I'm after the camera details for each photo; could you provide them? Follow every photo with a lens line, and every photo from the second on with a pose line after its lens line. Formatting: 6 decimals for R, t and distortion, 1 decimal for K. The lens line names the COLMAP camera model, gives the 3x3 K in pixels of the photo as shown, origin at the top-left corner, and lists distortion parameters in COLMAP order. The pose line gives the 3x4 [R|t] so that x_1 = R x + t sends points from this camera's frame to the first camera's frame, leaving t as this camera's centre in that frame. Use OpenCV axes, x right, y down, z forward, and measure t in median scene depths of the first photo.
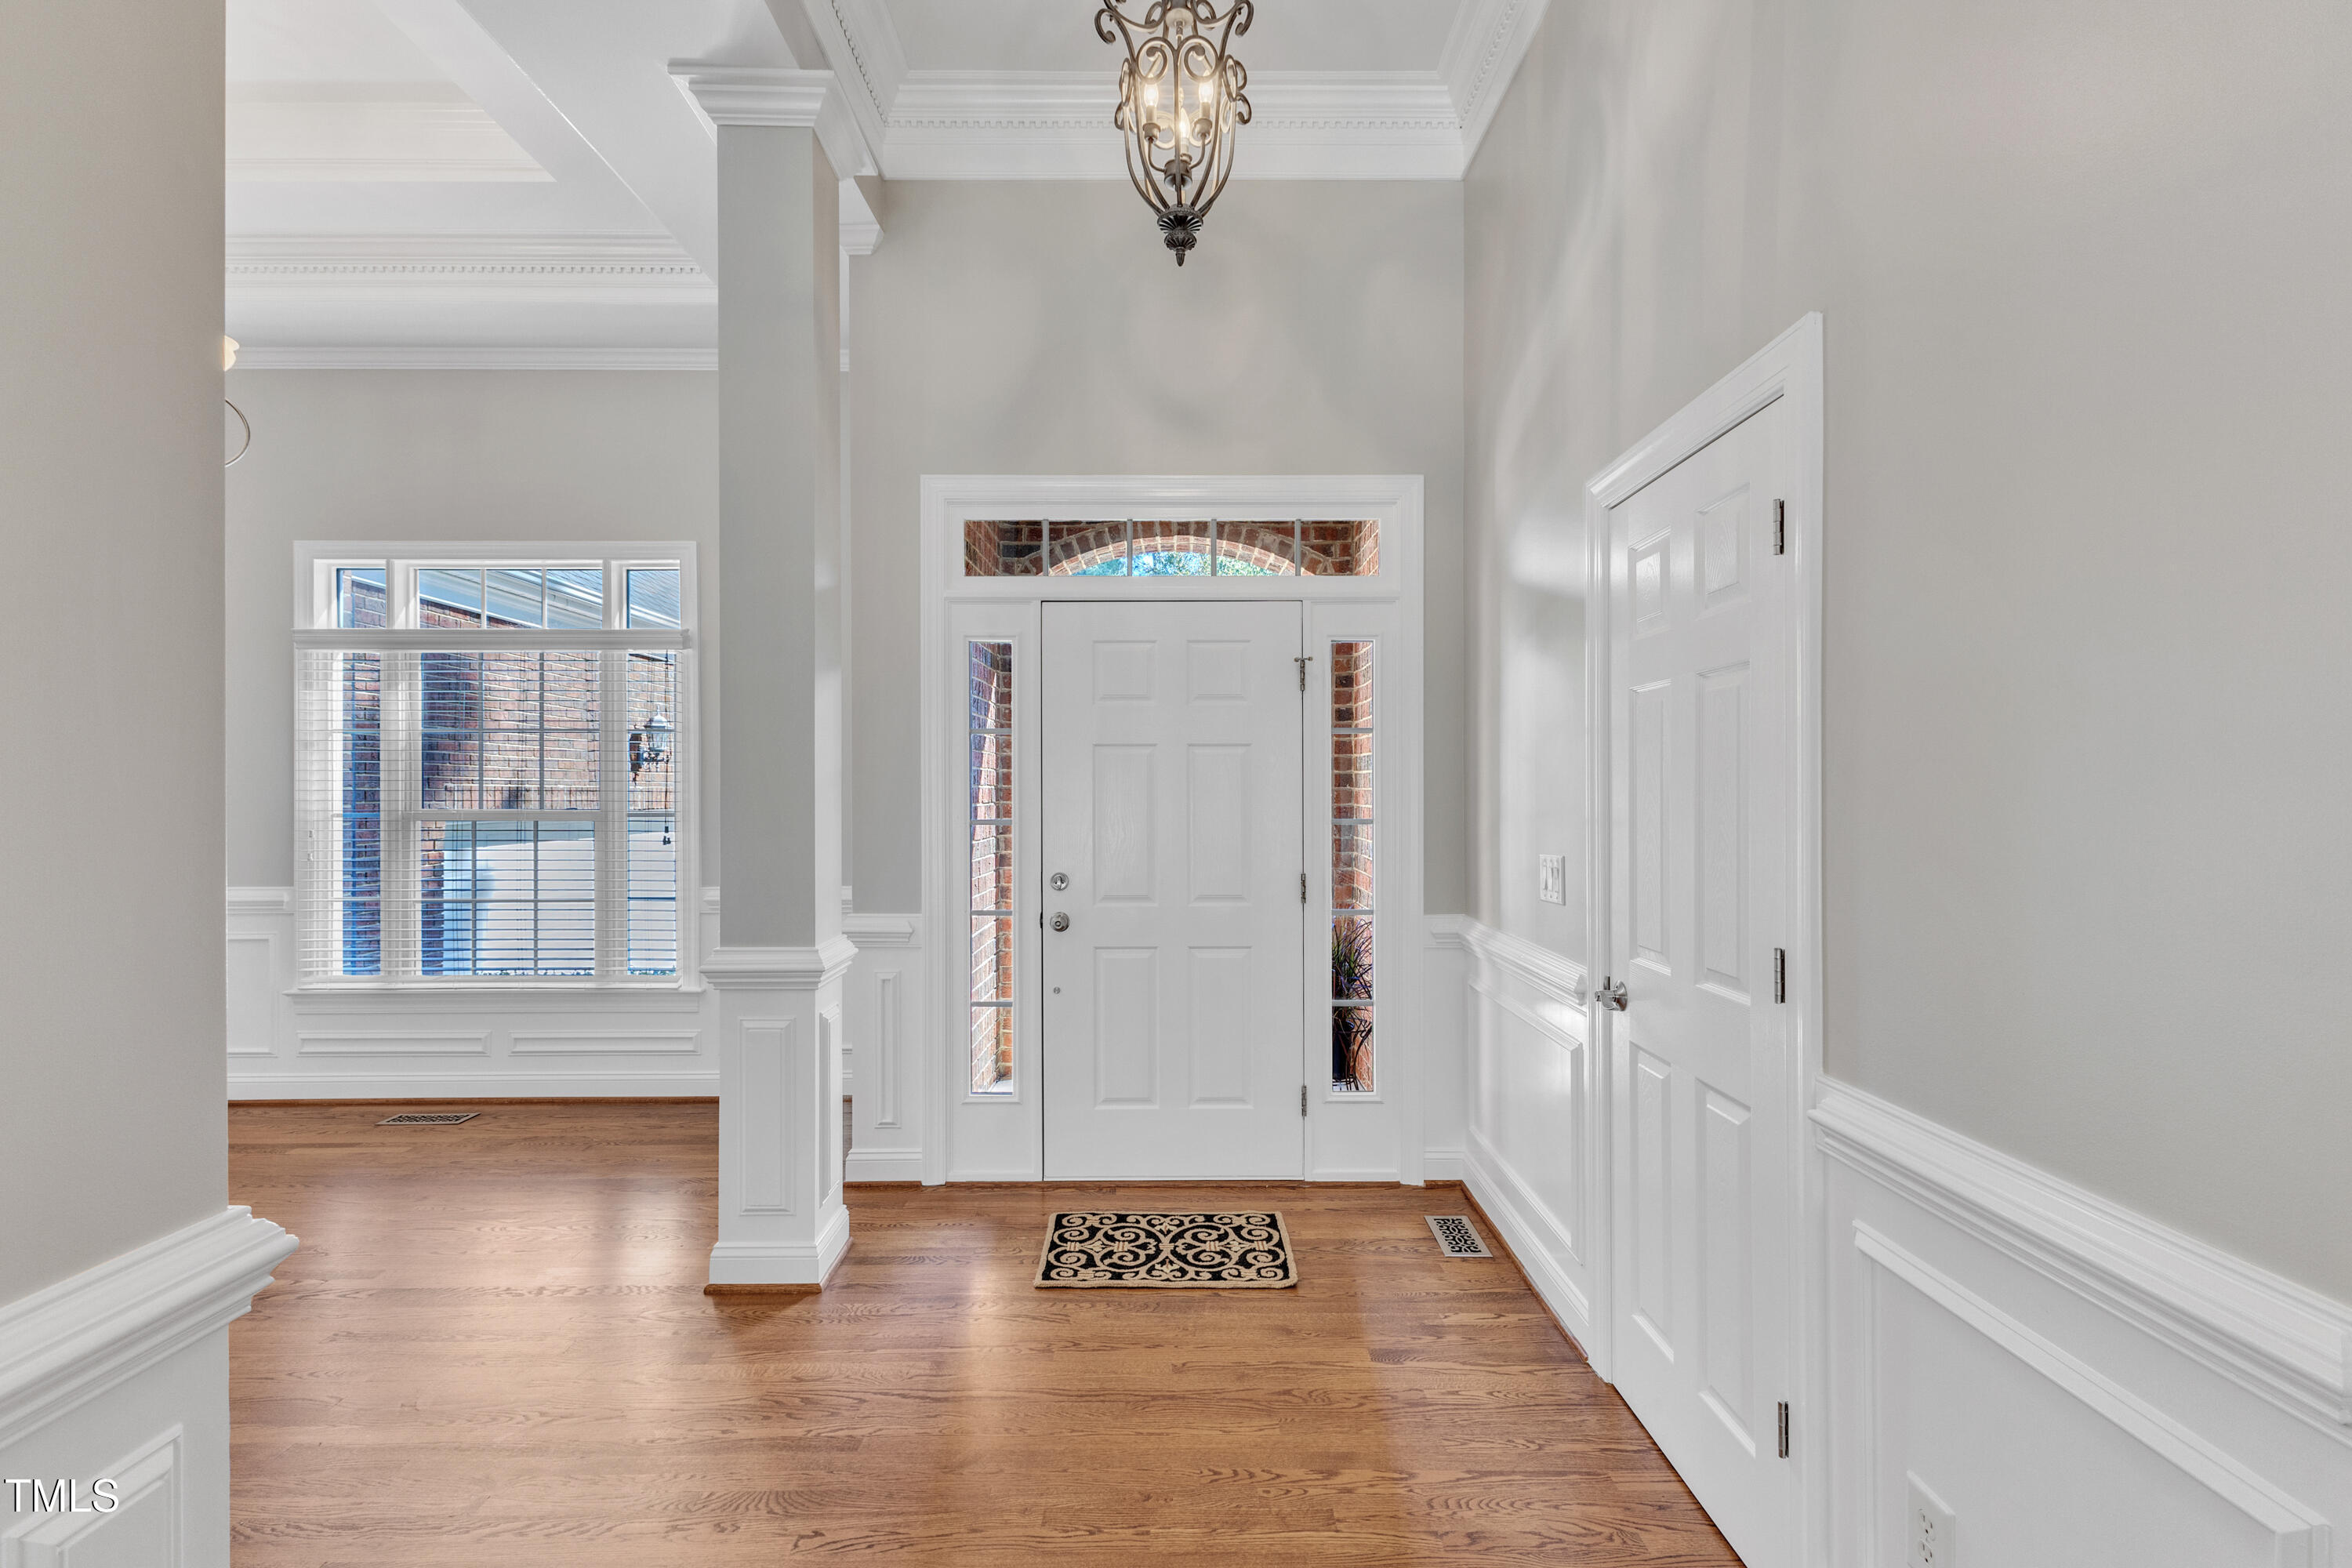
lens RADIAL K [[1044.9, 0, 1183.1], [0, 1044.9, 788.4], [0, 0, 1]] dist [0.010341, -0.000263]
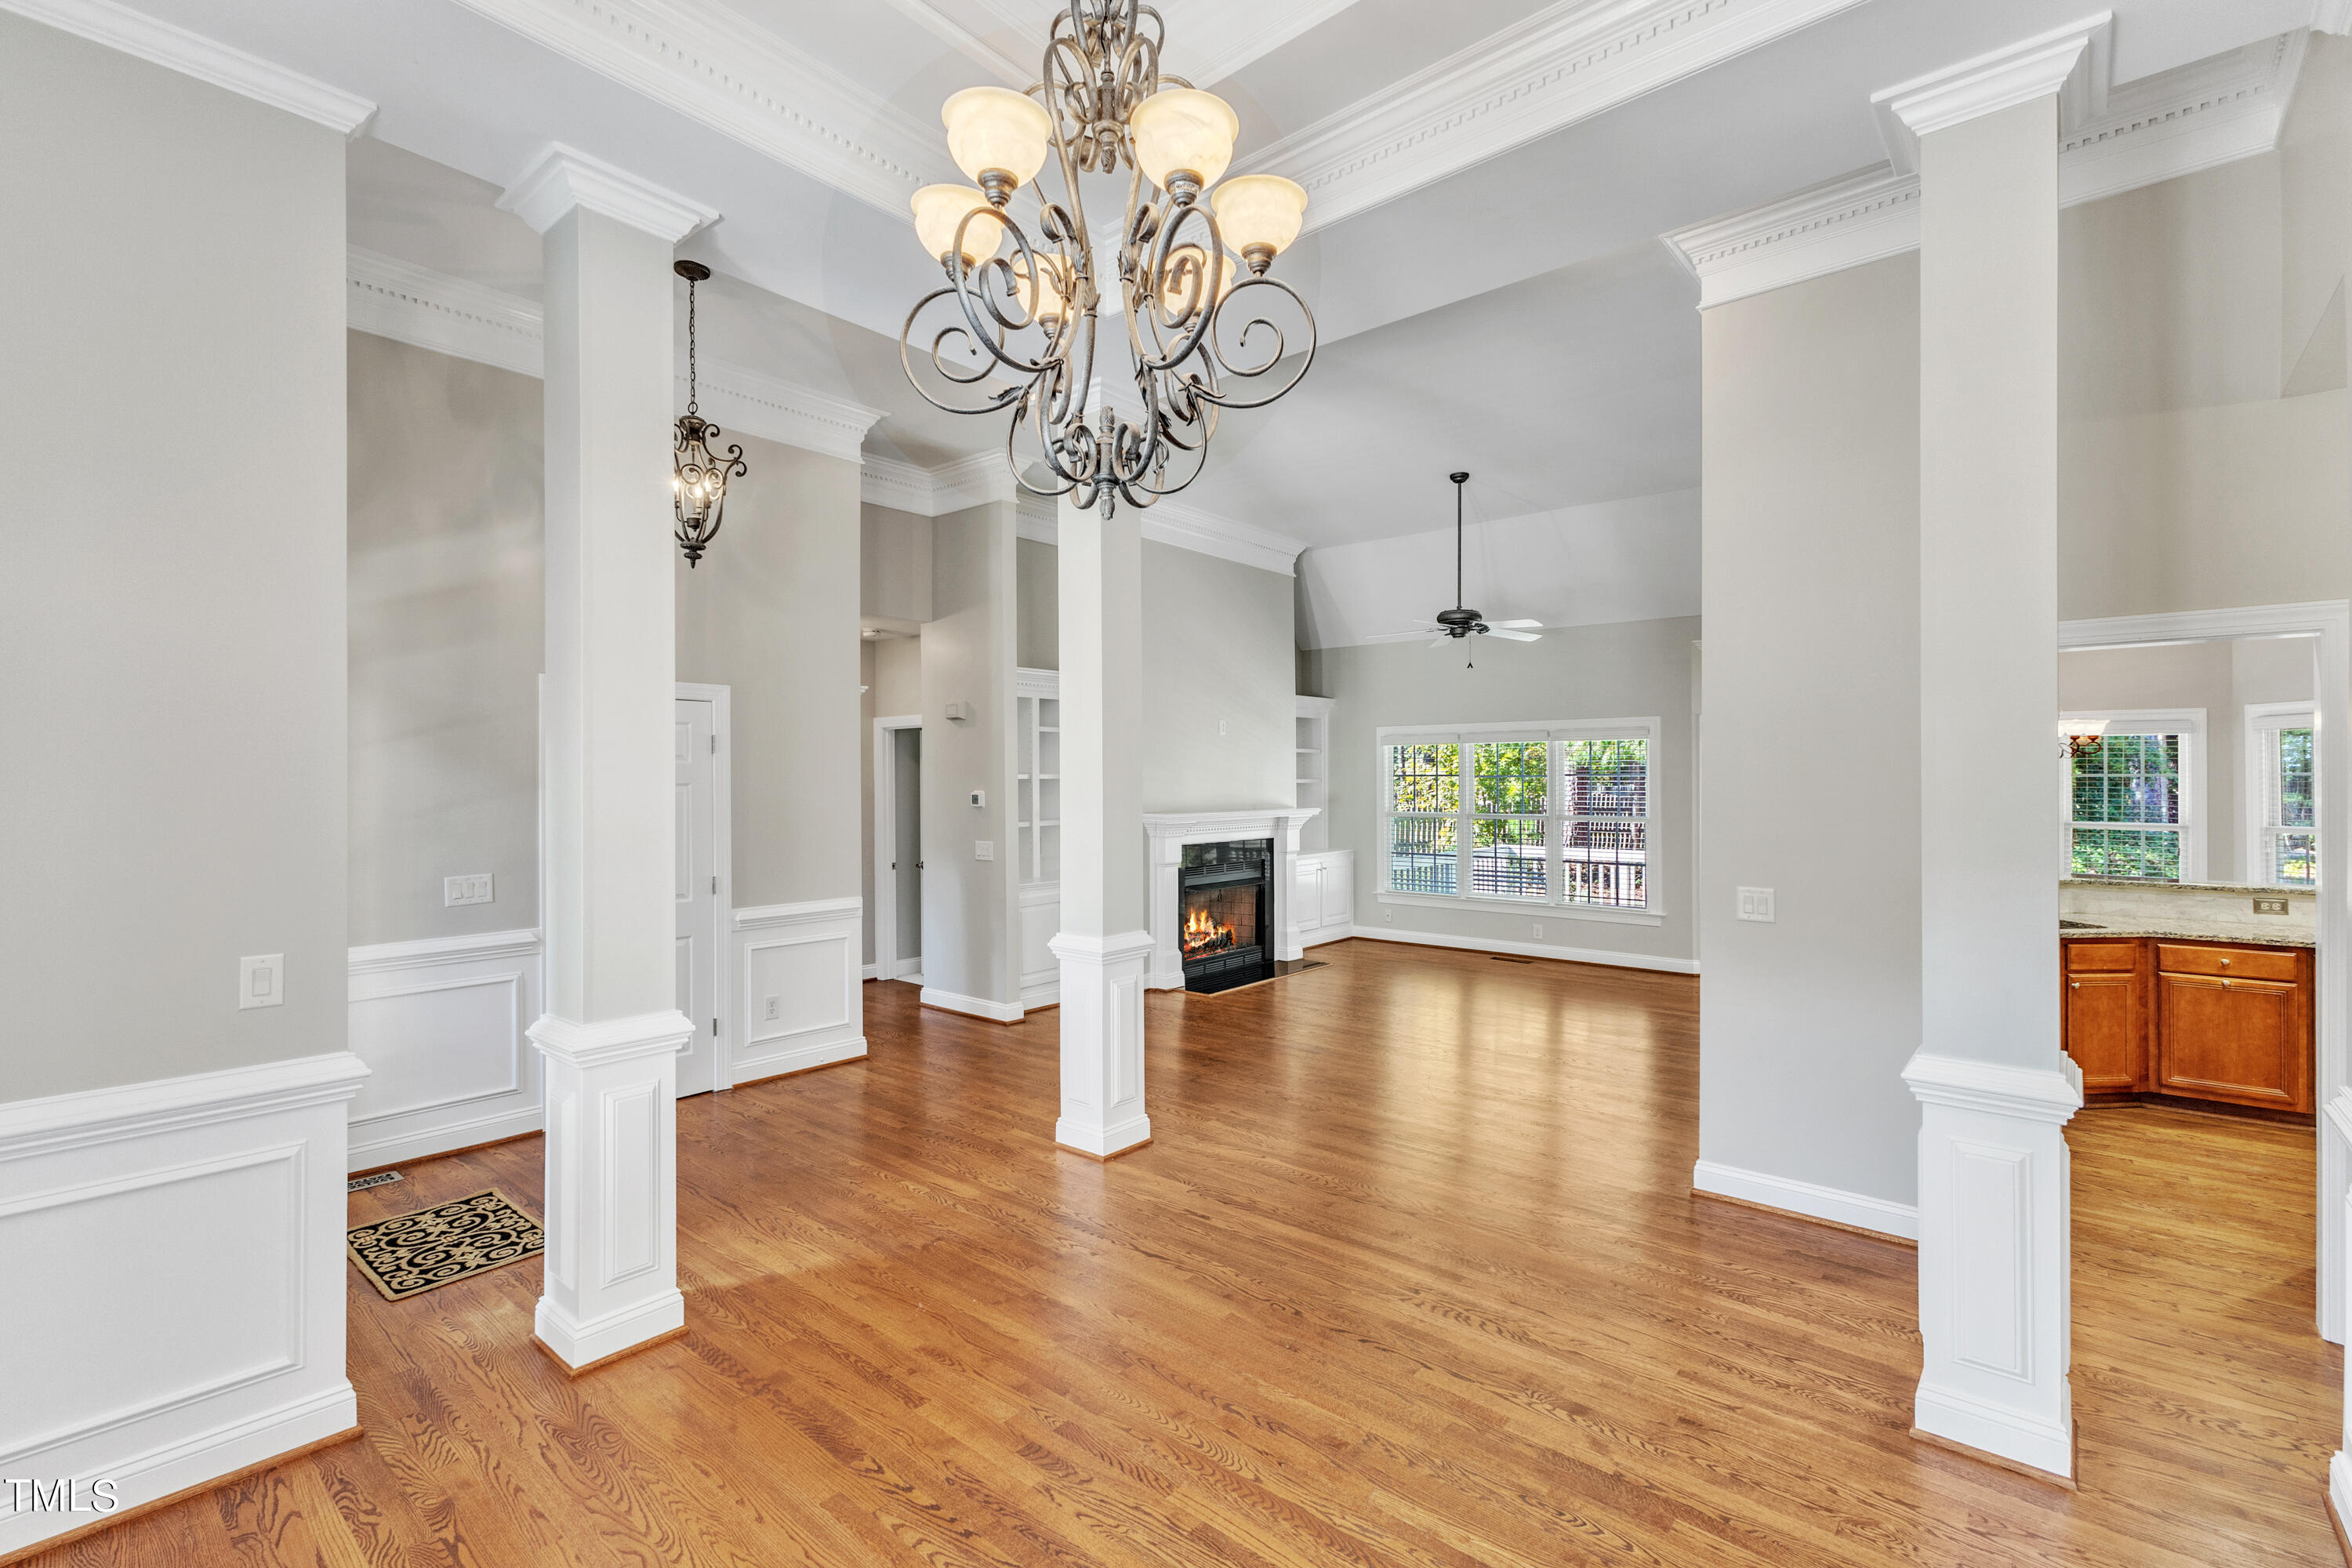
lens RADIAL K [[1038.8, 0, 1187.3], [0, 1038.8, 780.4], [0, 0, 1]] dist [0.004523, 0.000031]
pose [[-0.757069, 0.002789, 0.653328, -1.241534], [0.005343, 0.999984, 0.001923, -0.066671], [-0.653313, 0.004946, -0.757072, 1.181566]]
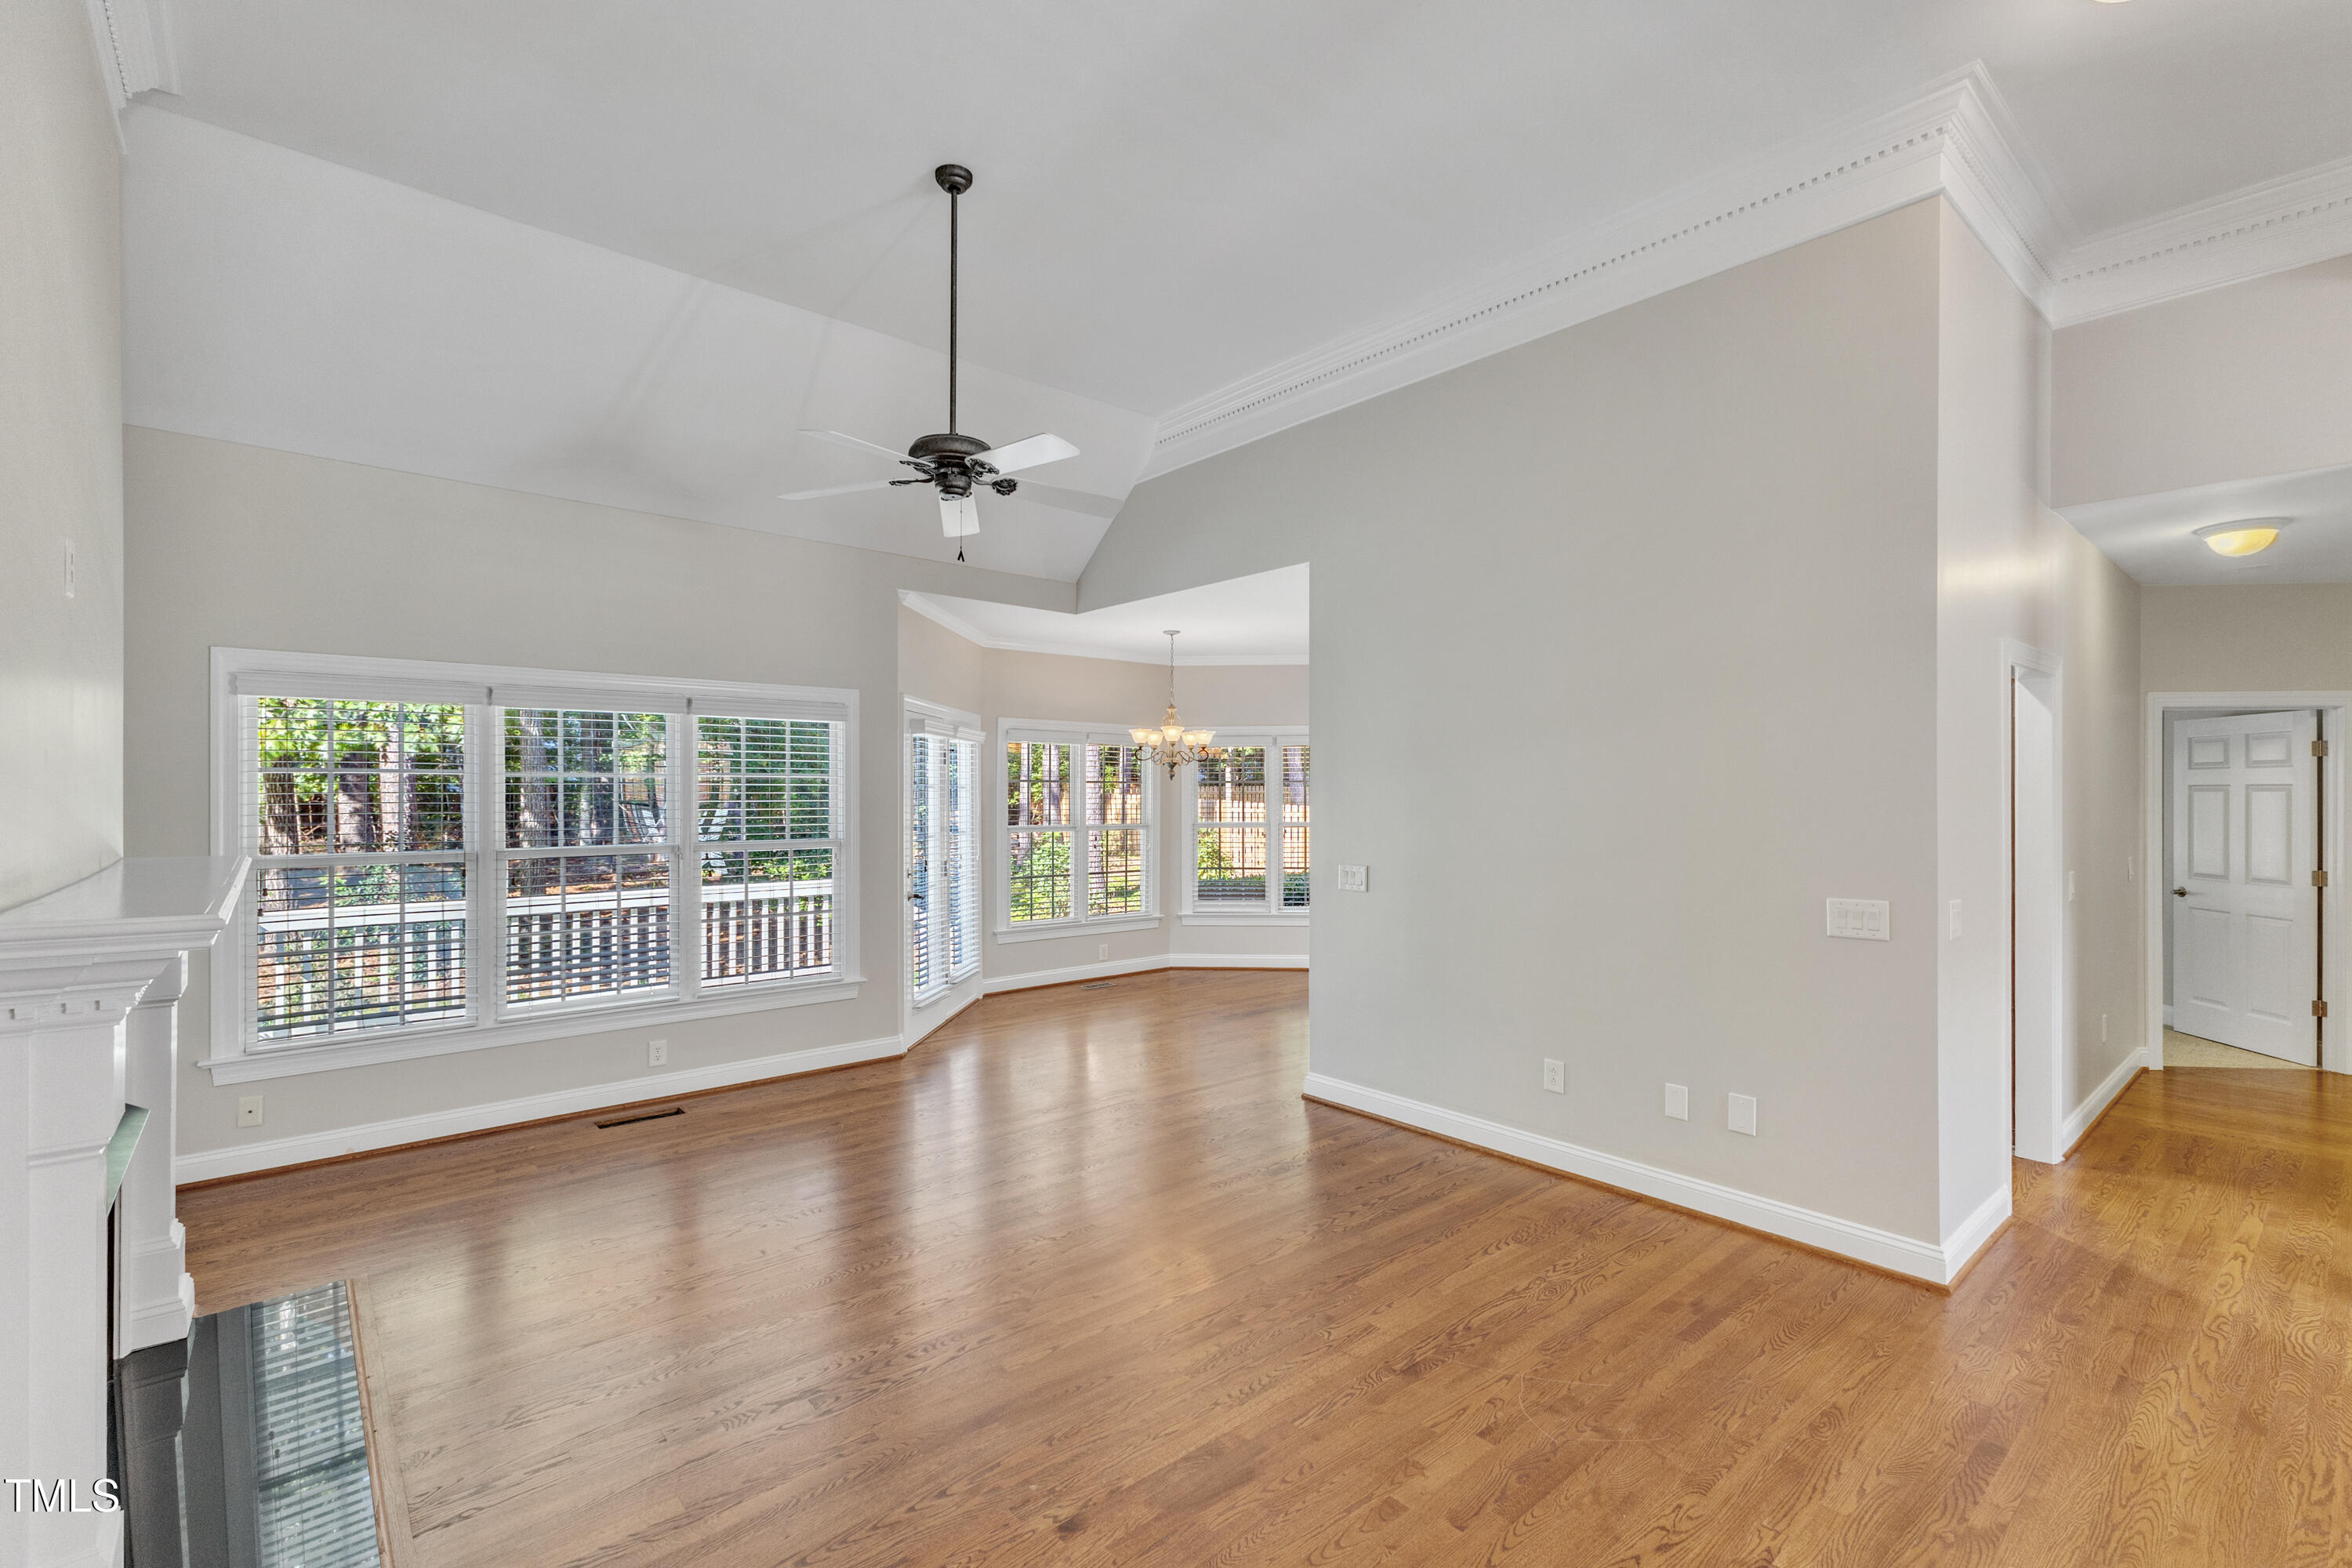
lens RADIAL K [[1044.9, 0, 1183.1], [0, 1044.9, 788.4], [0, 0, 1]] dist [0.010341, -0.000263]
pose [[-0.760503, -0.001406, -0.649332, 0.194897], [-0.002401, 0.999997, 0.000646, -0.050857], [0.649330, 0.002050, -0.760504, 0.223585]]
